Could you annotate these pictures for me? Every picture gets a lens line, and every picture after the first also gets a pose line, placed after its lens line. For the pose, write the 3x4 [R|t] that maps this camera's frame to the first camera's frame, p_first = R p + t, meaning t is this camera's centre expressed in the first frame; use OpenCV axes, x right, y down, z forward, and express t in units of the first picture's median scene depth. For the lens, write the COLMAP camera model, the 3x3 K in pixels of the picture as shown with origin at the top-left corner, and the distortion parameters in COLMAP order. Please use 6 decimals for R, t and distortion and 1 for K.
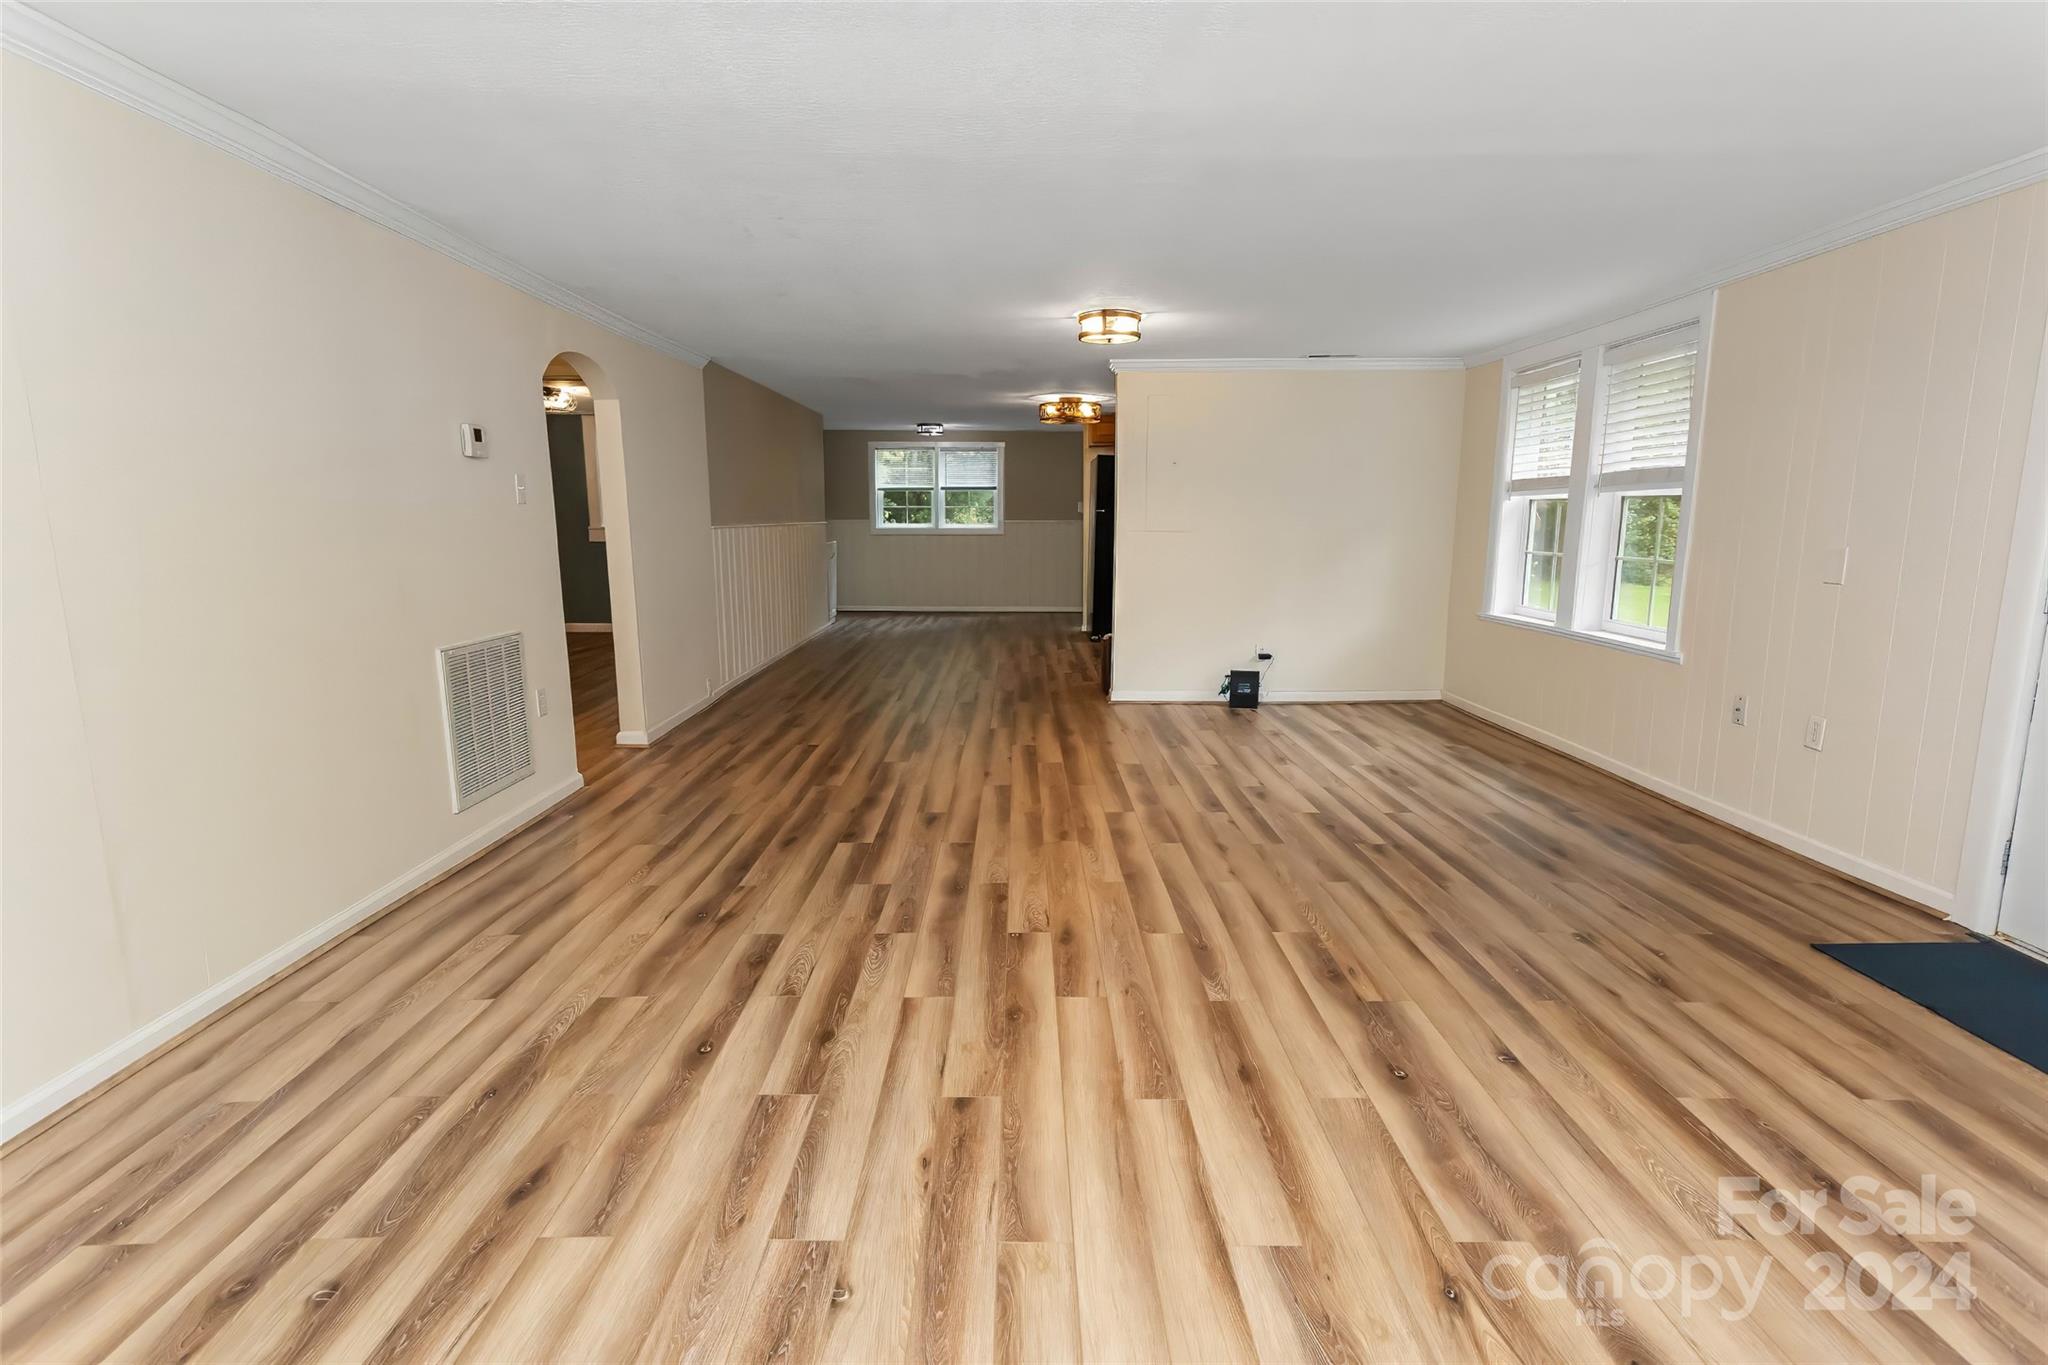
lens RADIAL K [[998.6, 0, 1024.0], [0, 998.6, 682.5], [0, 0, 1]] dist [-0.004128, -0.000156]
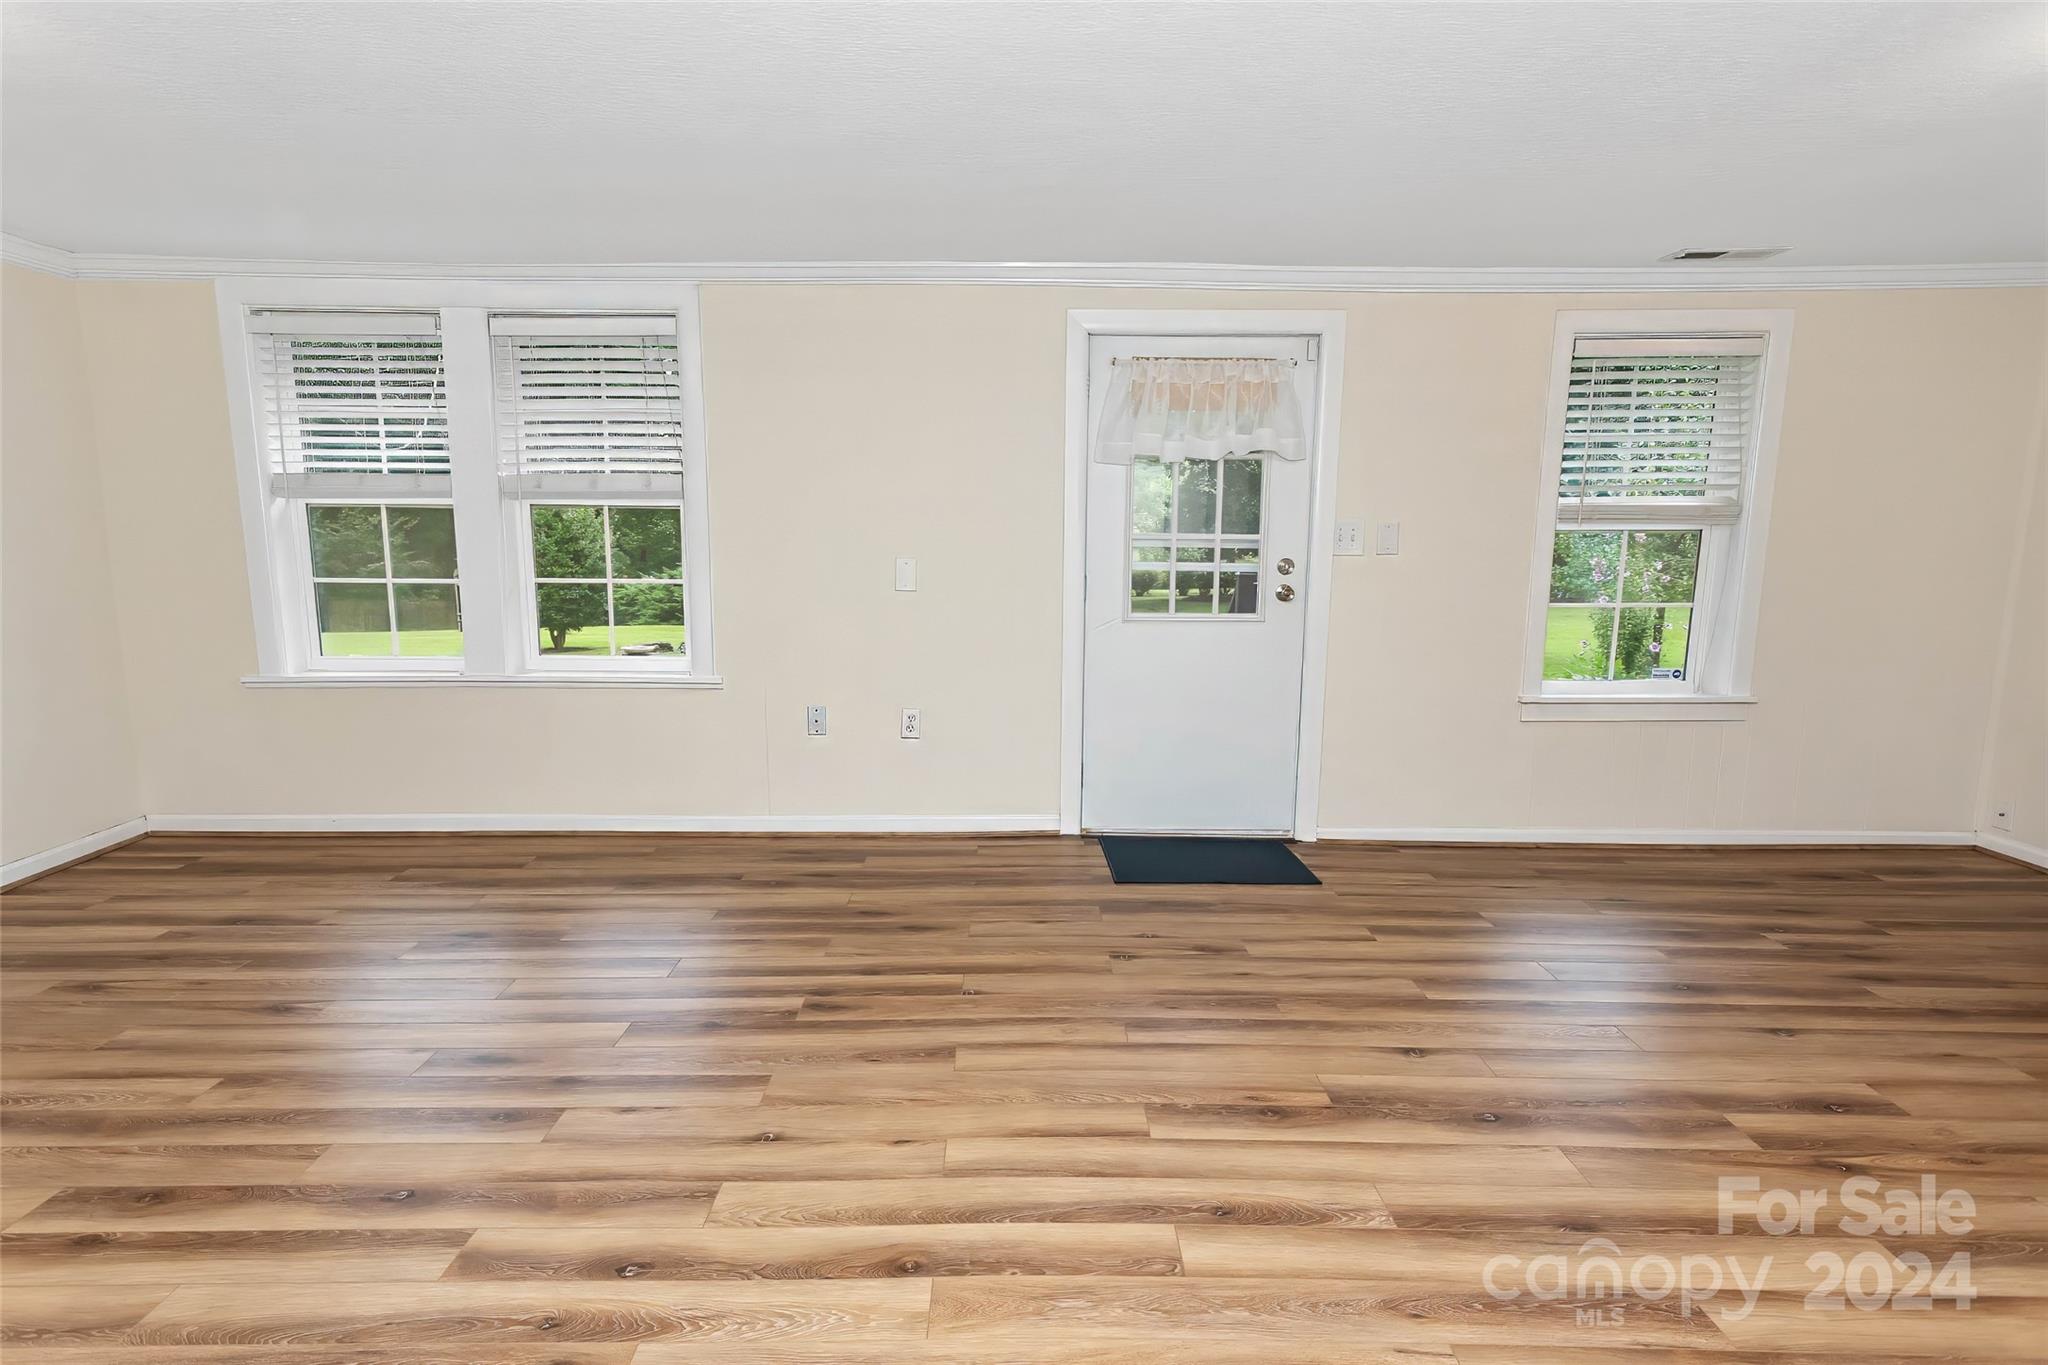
lens RADIAL K [[987.1, 0, 1024.0], [0, 987.1, 682.5], [0, 0, 1]] dist [0.011043, 0.000125]
pose [[0.008687, -0.157006, 0.987559, -0.358947], [0.157302, 0.975515, 0.153707, -0.171104], [-0.987512, 0.154010, 0.033172, 0.910605]]
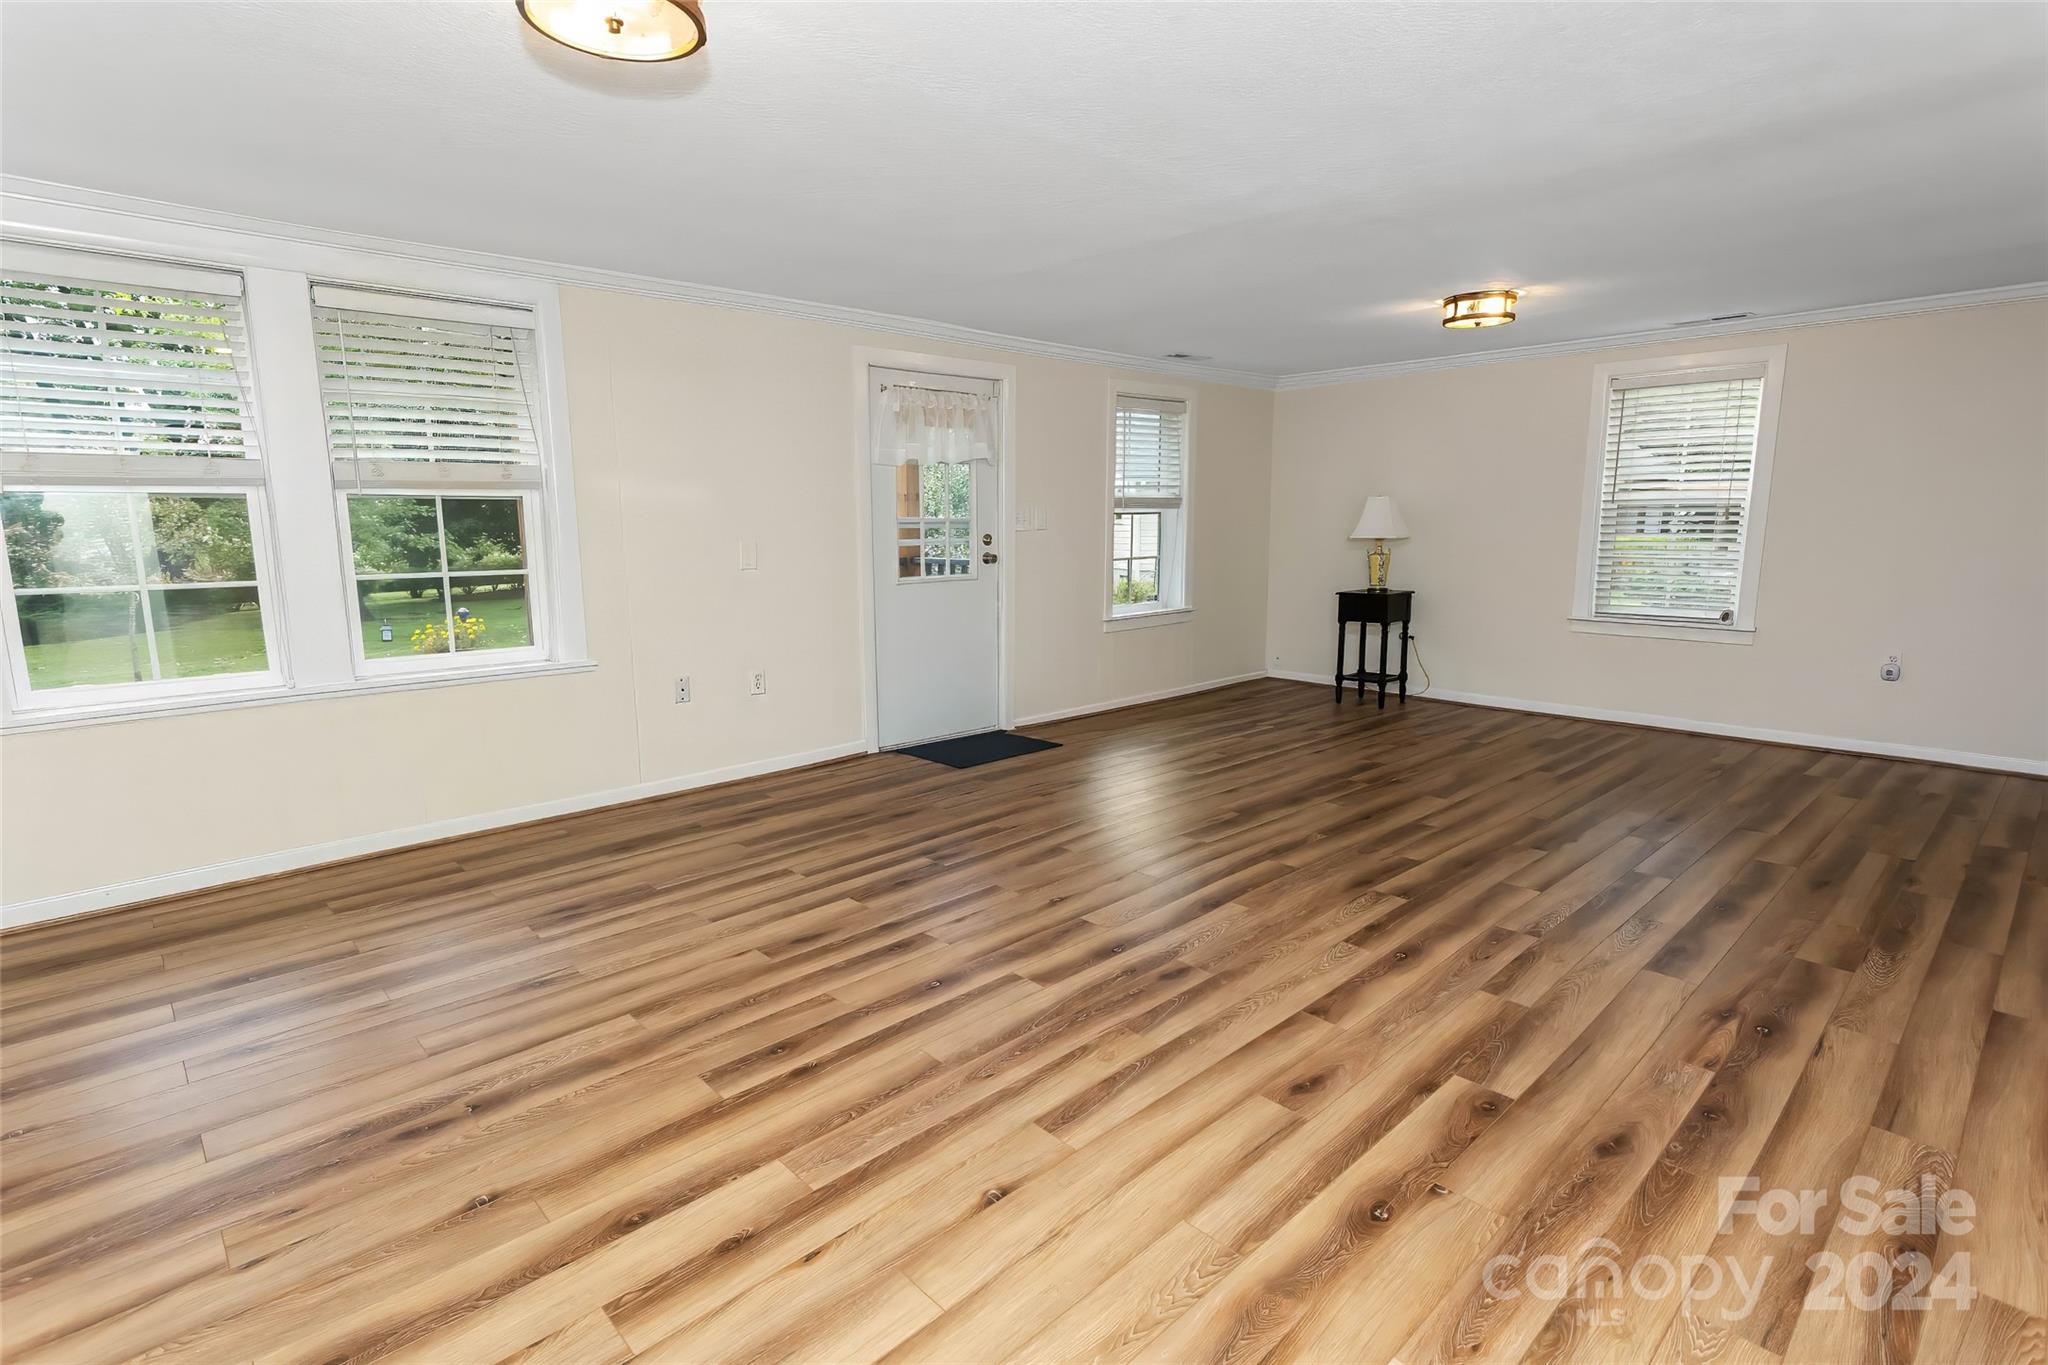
lens RADIAL K [[964.8, 0, 972.0], [0, 964.8, 694.0], [0, 0, 1]] dist [0.011732, 0.000814]
pose [[-0.649515, -0.134932, 0.748280, -0.426877], [0.130139, 0.949878, 0.284247, -0.303655], [-0.749129, 0.282003, -0.599400, 1.738946]]
